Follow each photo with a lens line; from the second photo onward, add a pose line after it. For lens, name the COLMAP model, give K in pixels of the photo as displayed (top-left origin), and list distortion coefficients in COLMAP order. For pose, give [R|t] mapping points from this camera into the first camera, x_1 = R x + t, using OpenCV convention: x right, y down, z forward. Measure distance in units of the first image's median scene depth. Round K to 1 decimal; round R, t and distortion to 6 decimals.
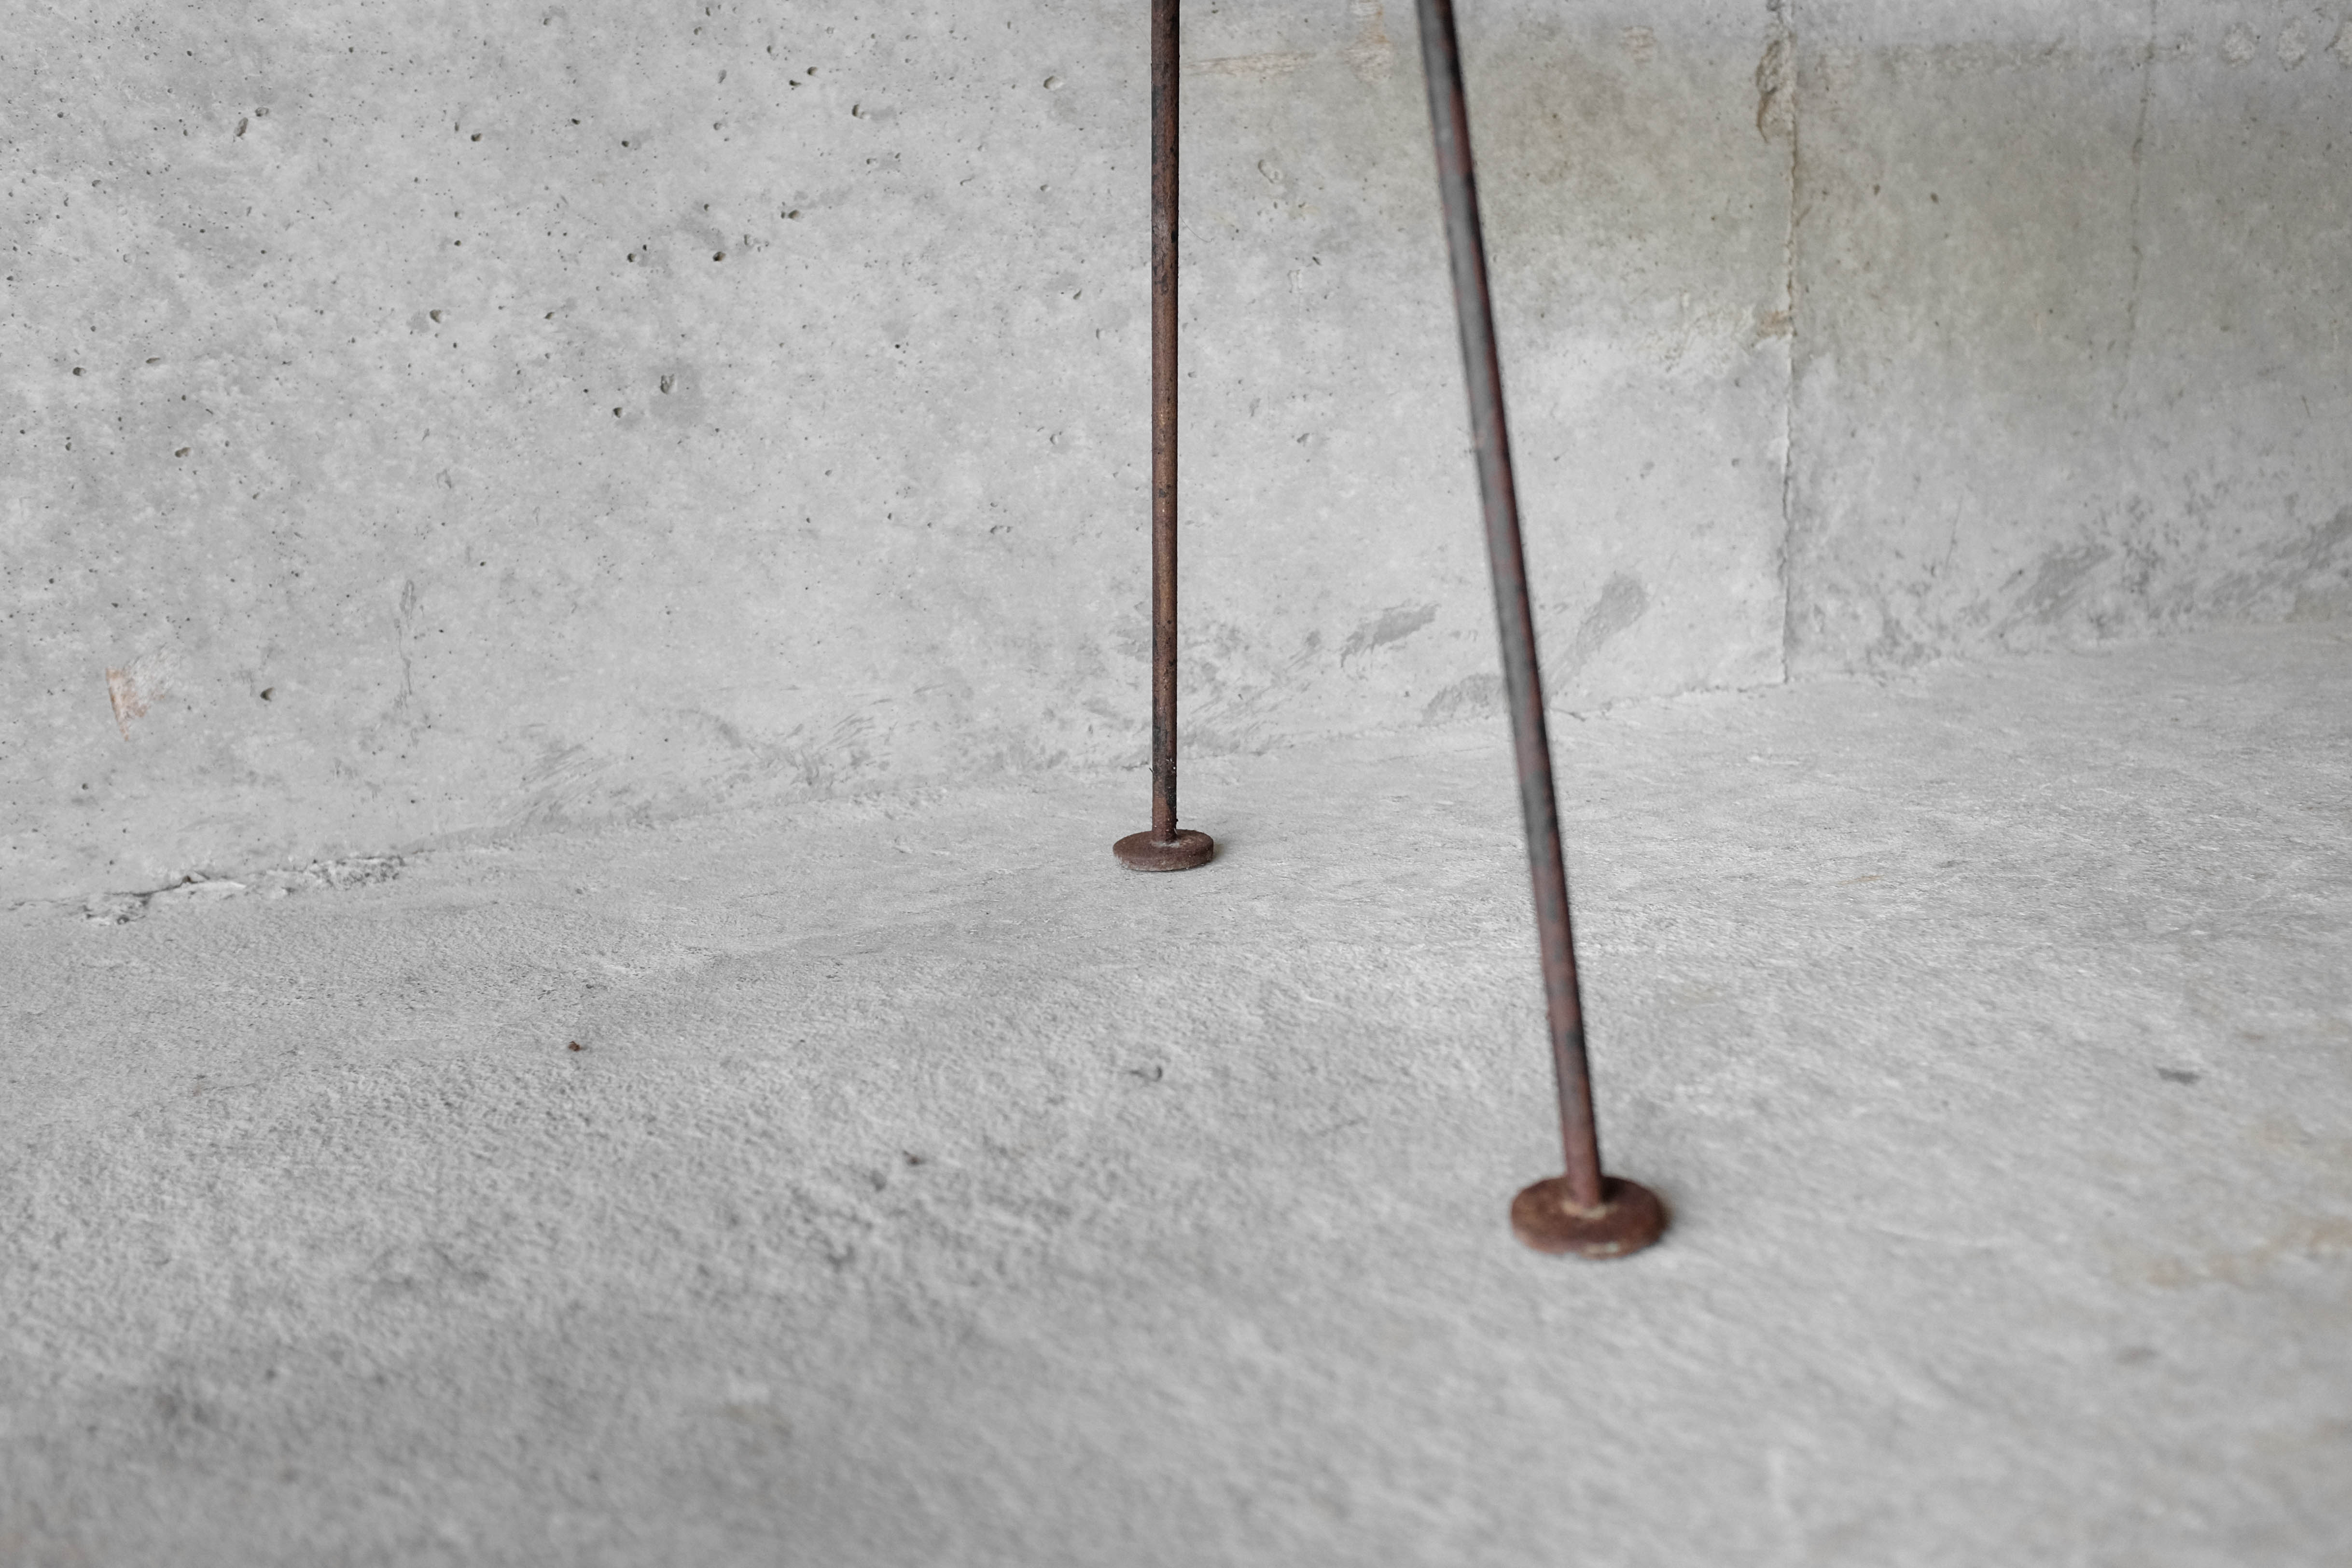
lens RADIAL K [[2422.1, 0, 1182.1], [0, 2422.1, 787.3], [0, 0, 1]] dist [-0.057584, 0.000000]
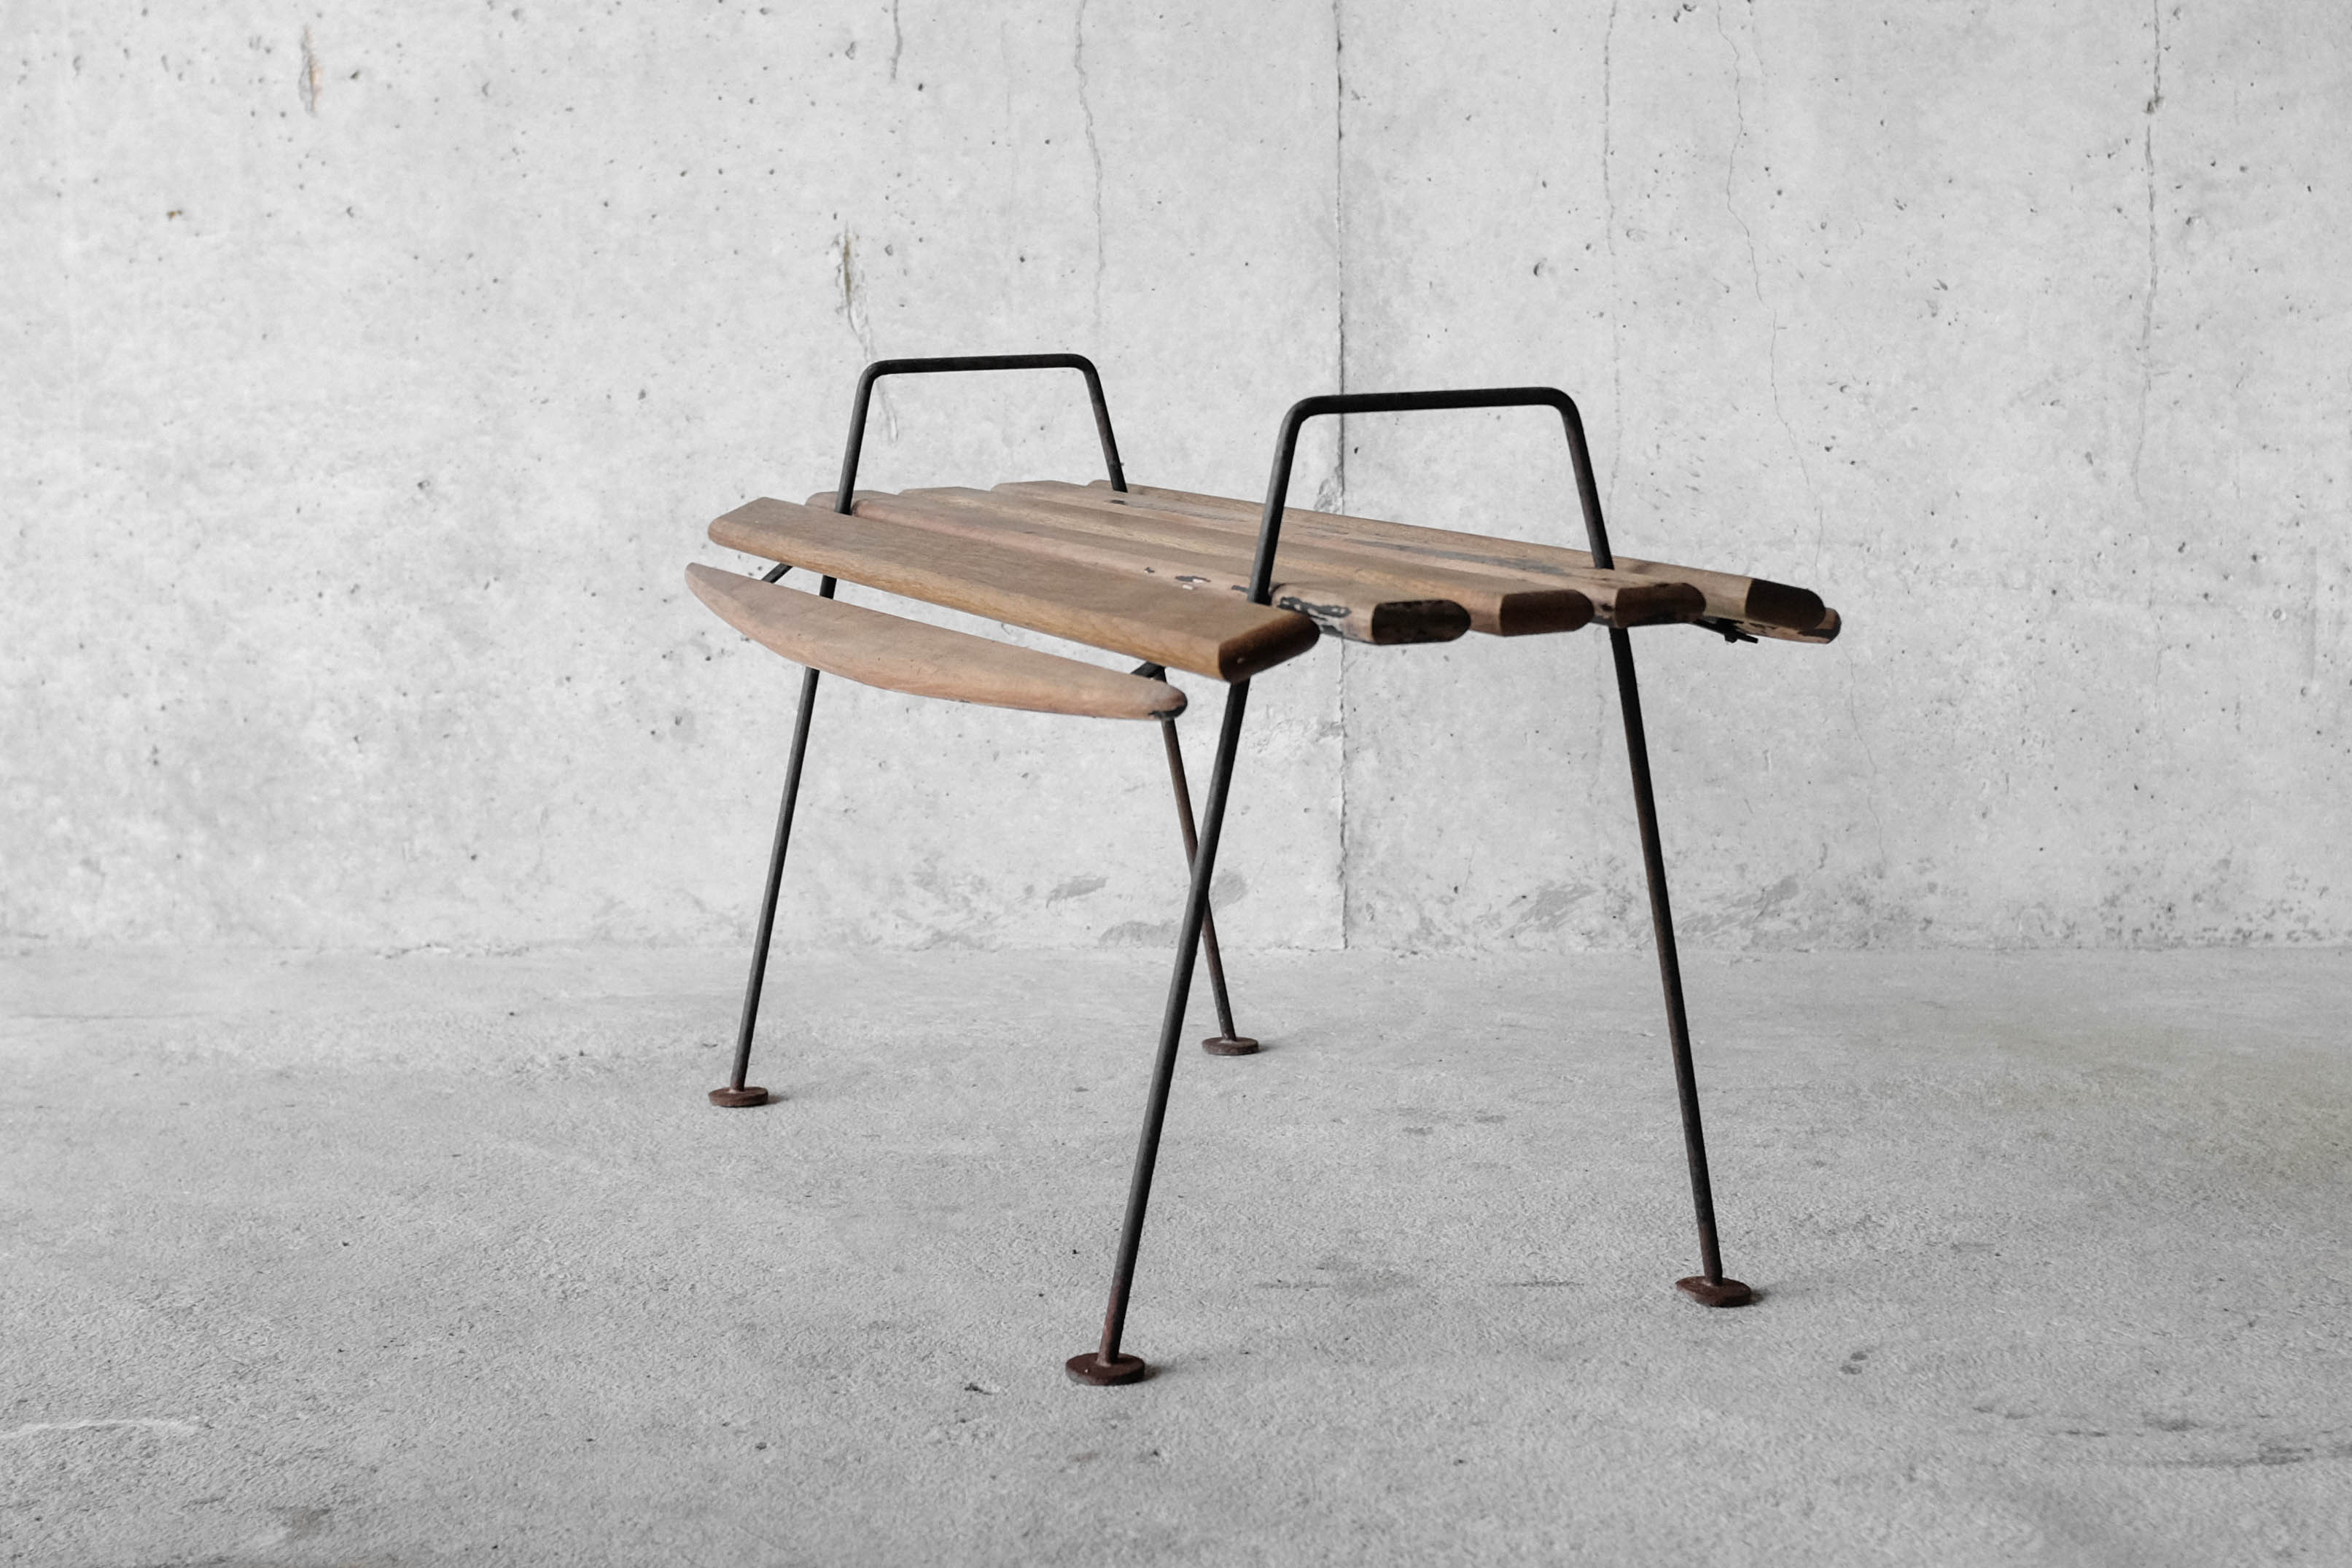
lens RADIAL K [[3618.7, 0, 1162.5], [0, 3618.7, 722.2], [0, 0, 1]] dist [-0.084794, 0.000000]
pose [[0.920029, 0.076815, -0.384248, 1.168092], [-0.127314, 0.985995, -0.107725, 0.091194], [0.370592, 0.148030, 0.916923, -1.411623]]
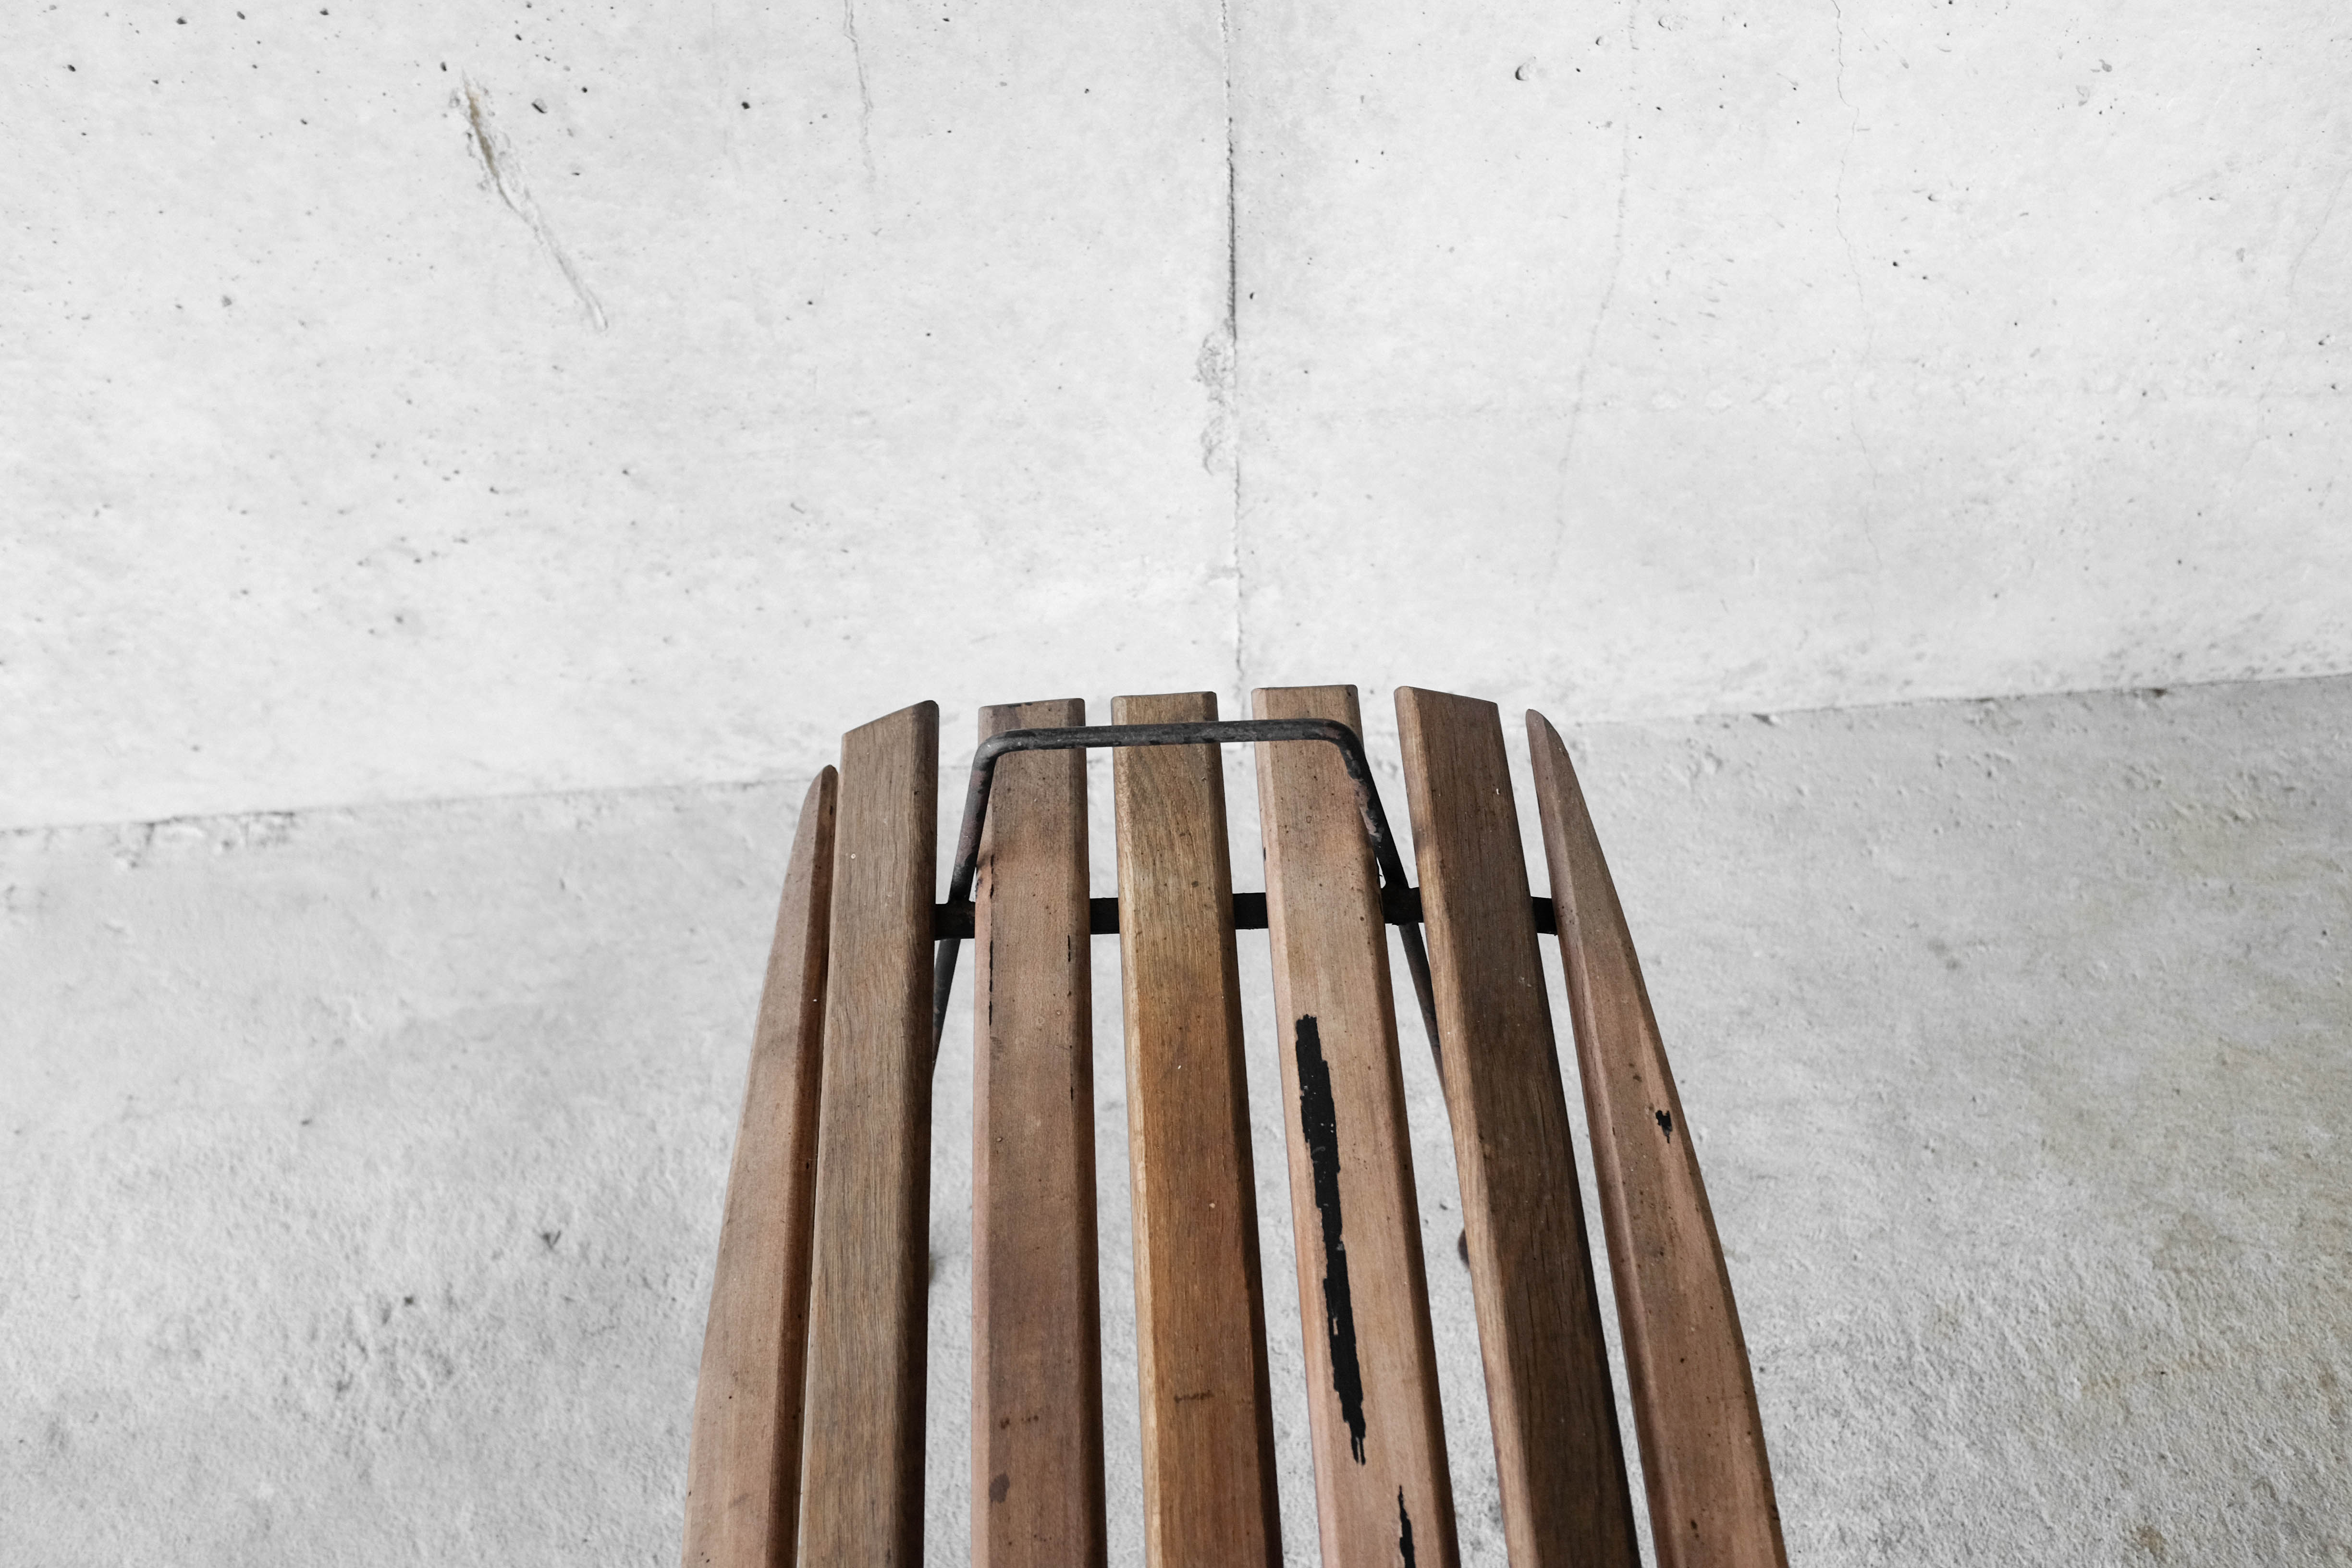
lens RADIAL K [[2386.5, 0, 1172.4], [0, 2386.5, 773.4], [0, 0, 1]] dist [-0.060875, 0.000000]
pose [[0.963013, 0.213762, -0.164051, 0.489144], [-0.073850, 0.794890, 0.602242, -0.954129], [0.259139, -0.567852, 0.781276, -0.102643]]
